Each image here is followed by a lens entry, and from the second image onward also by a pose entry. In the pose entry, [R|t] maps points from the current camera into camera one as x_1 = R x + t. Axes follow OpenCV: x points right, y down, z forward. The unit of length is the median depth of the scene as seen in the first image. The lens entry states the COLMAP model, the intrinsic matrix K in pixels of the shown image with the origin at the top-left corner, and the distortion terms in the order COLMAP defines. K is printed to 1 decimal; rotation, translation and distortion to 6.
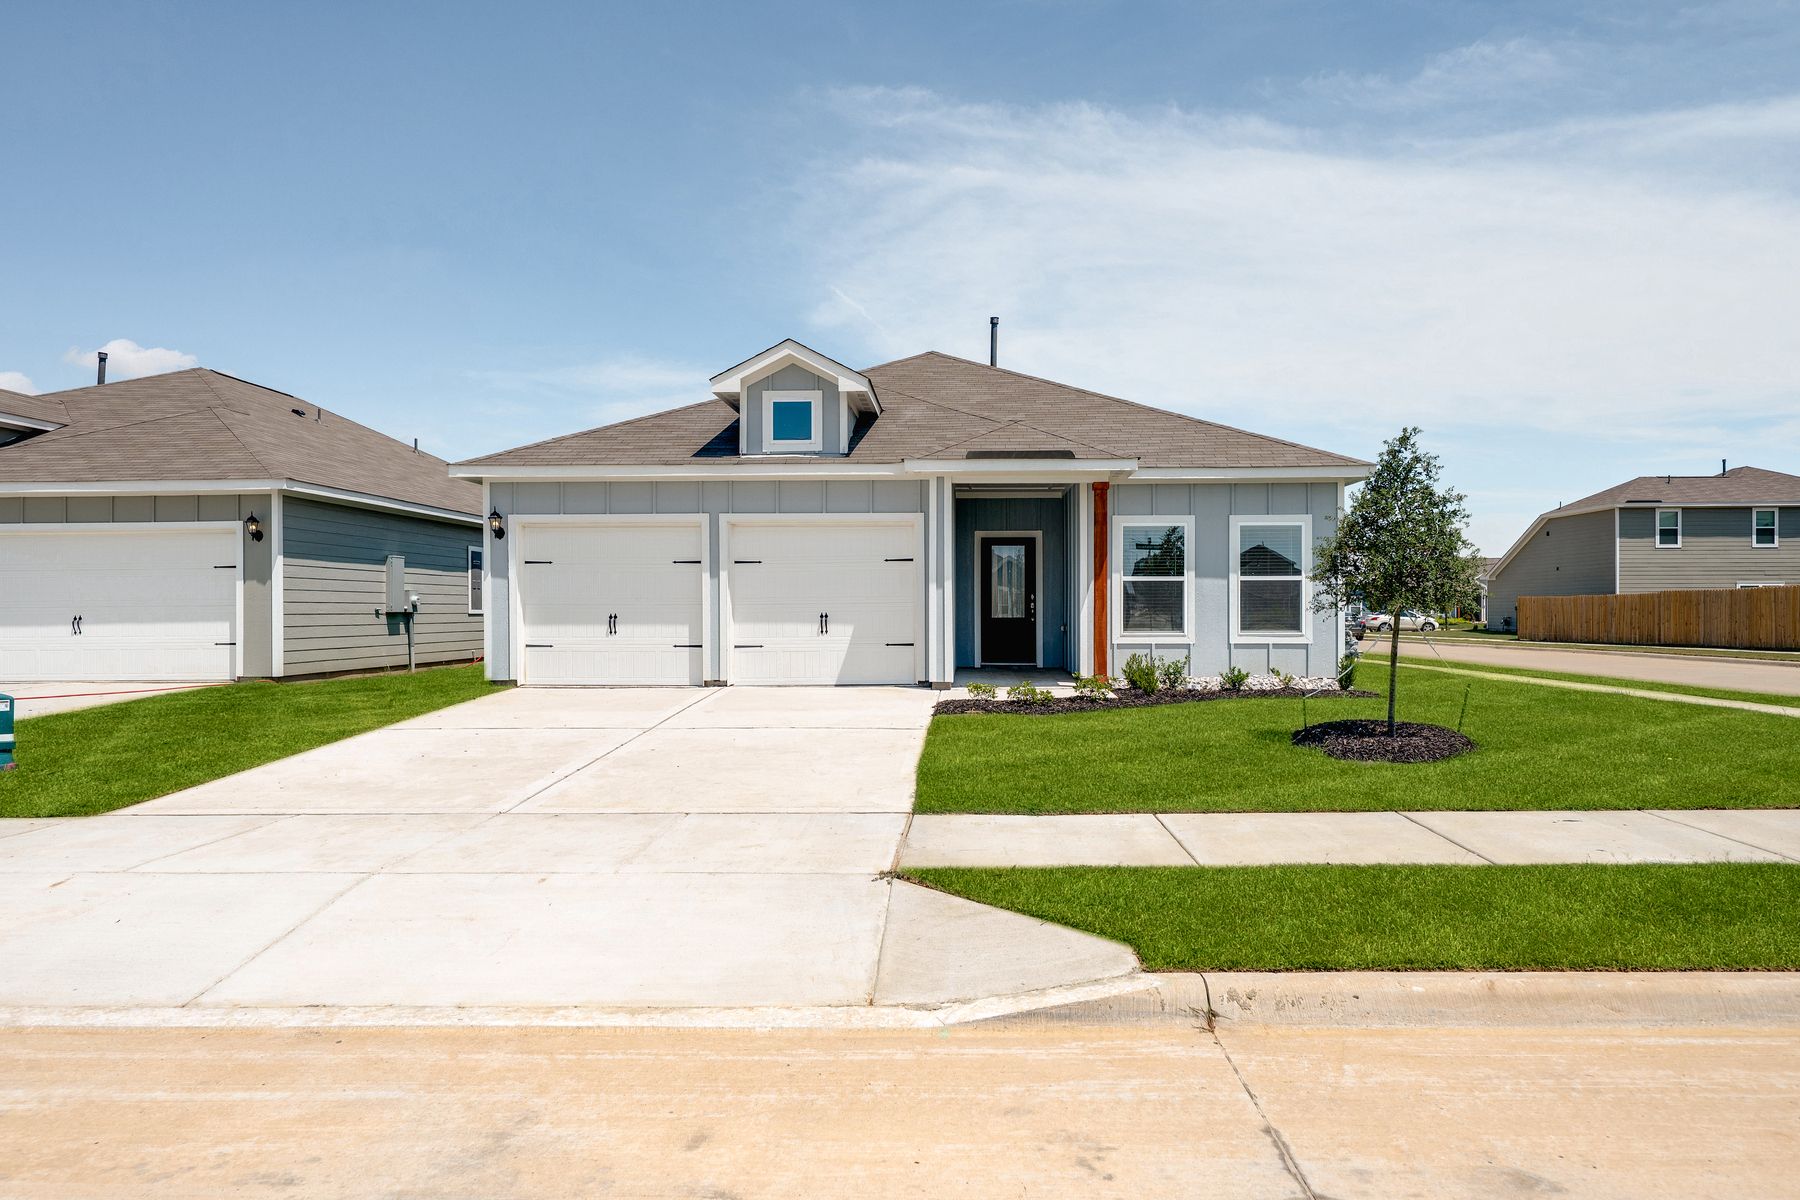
lens RADIAL K [[1199.5, 0, 907.2], [0, 1199.5, 598.2], [0, 0, 1]] dist [-0.006462, 0.001457]
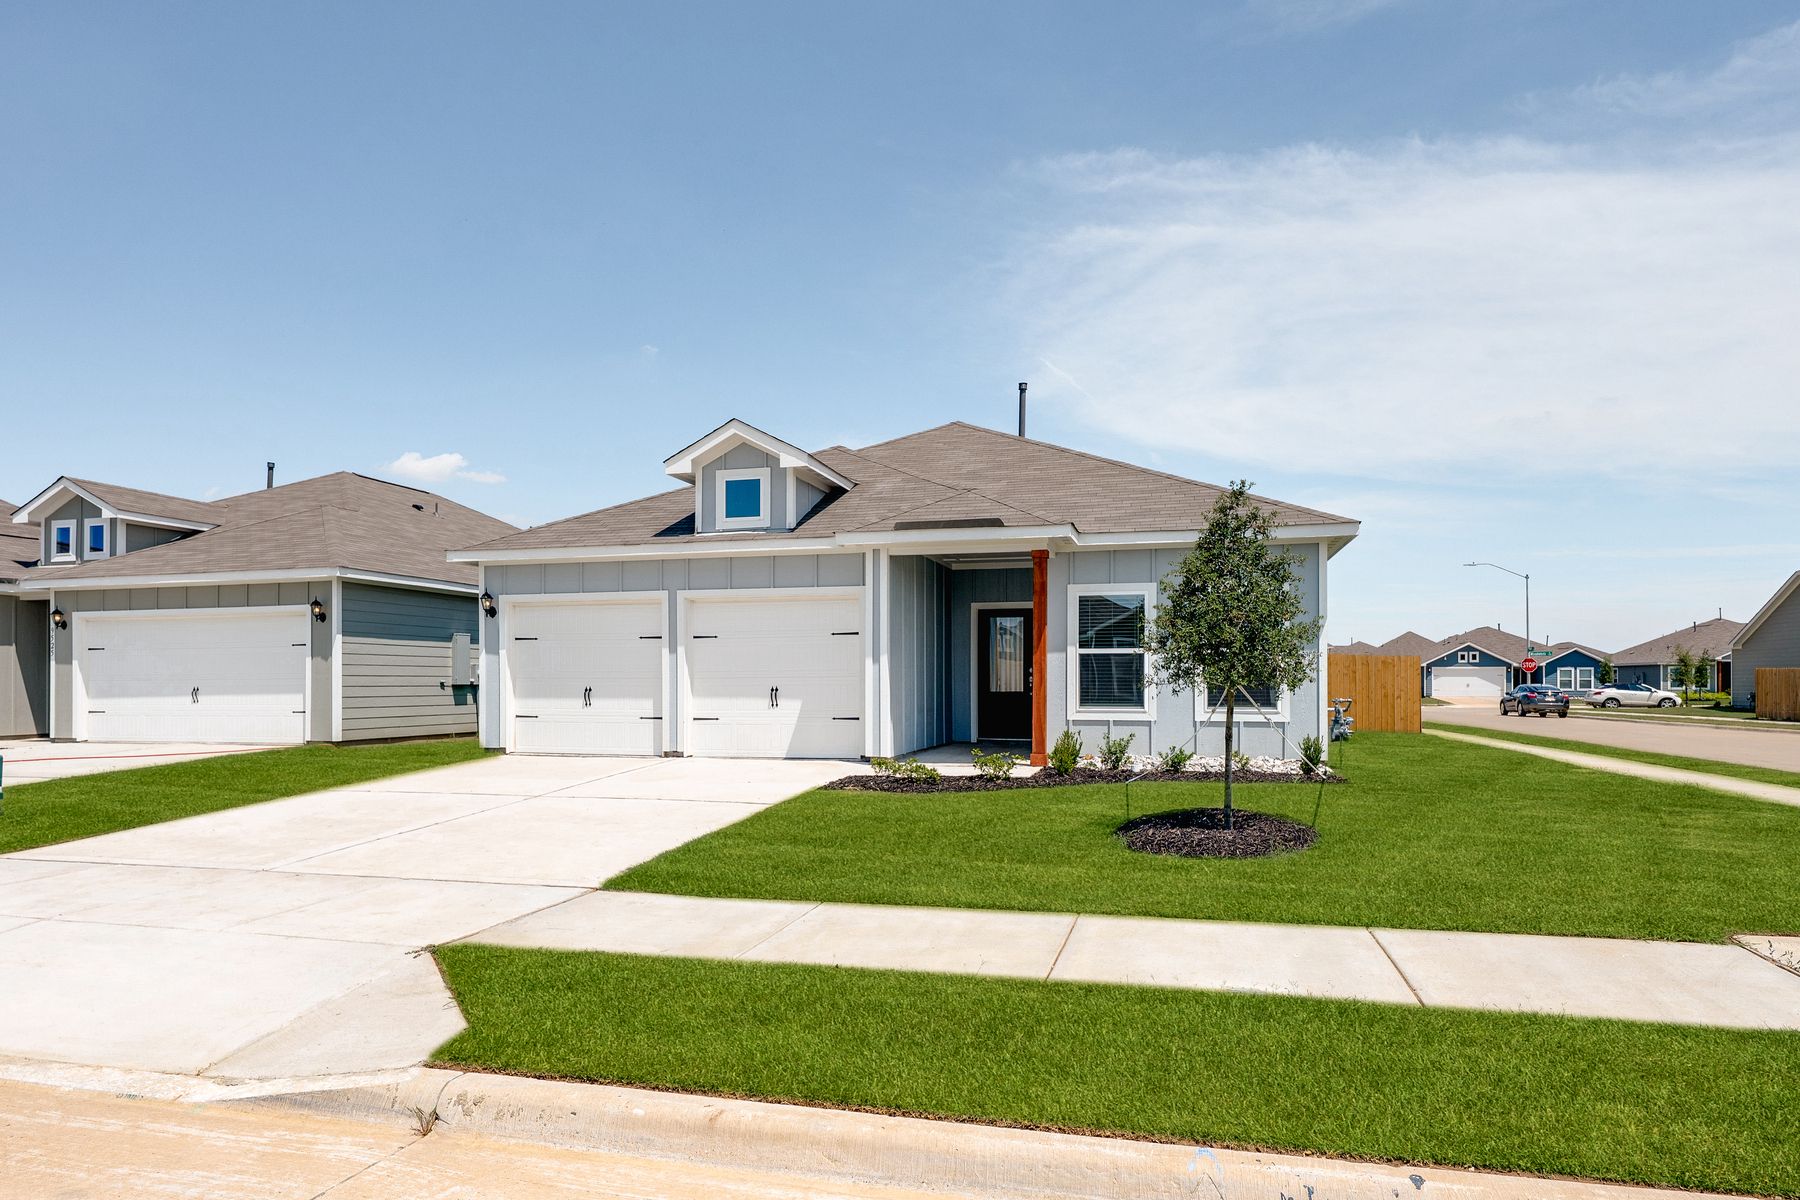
lens RADIAL K [[1176.4, 0, 895.9], [0, 1176.4, 678.0], [0, 0, 1]] dist [-0.001261, 0.000094]
pose [[0.965352, 0.000862, -0.260950, 0.277653], [0.001197, 0.999969, 0.007733, -0.002622], [0.260948, -0.007777, 0.965321, 0.064184]]
